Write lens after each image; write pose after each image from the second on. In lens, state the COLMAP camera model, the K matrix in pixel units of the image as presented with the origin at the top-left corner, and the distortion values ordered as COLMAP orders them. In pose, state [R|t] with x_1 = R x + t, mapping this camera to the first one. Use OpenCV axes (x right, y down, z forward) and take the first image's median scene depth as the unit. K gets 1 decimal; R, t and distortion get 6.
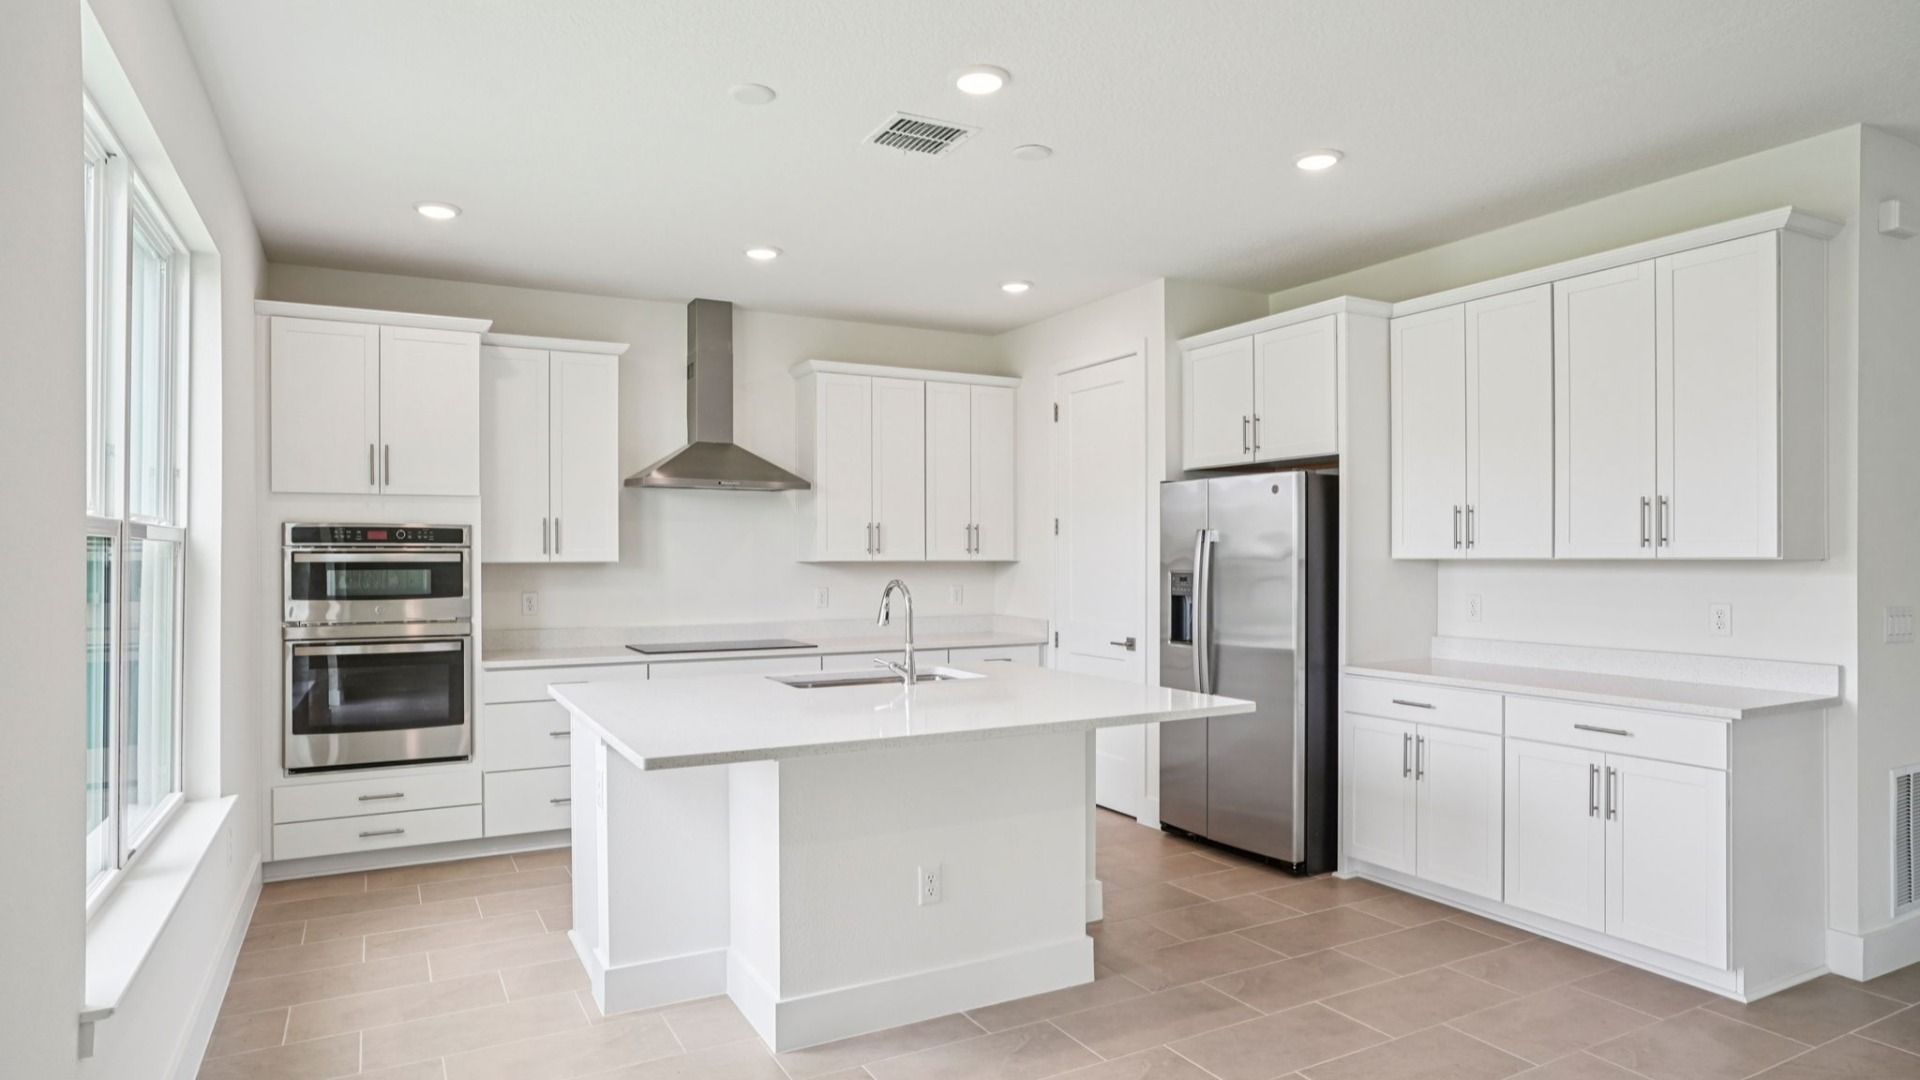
lens RADIAL K [[1063.9, 0, 960.0], [0, 1063.9, 540.0], [0, 0, 1]] dist [-0.046693, 0.001400]
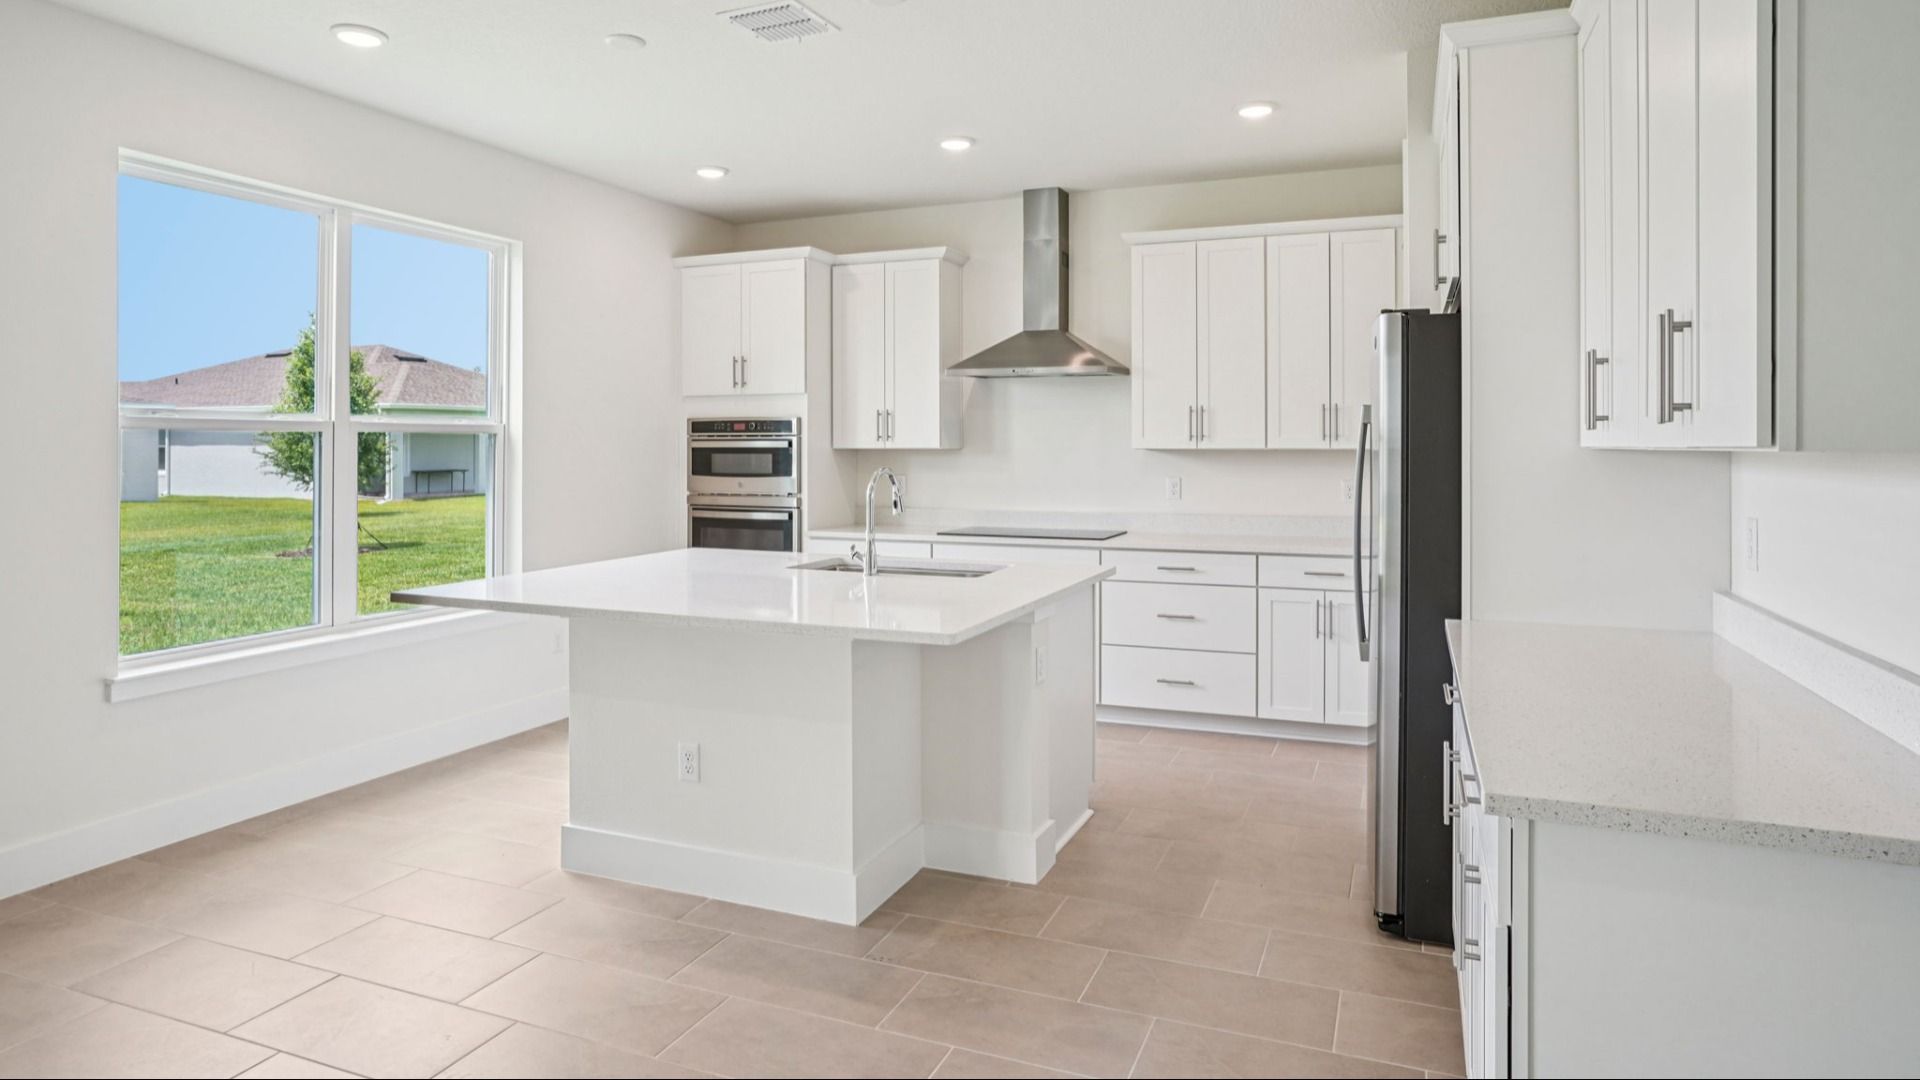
lens RADIAL K [[1080.9, 0, 966.9], [0, 1080.9, 429.2], [0, 0, 1]] dist [-0.035826, -0.000800]
pose [[0.639323, -0.009286, -0.768882, 0.641133], [0.010425, 0.999940, -0.003408, 0.005941], [0.768867, -0.005837, 0.639382, 0.367203]]
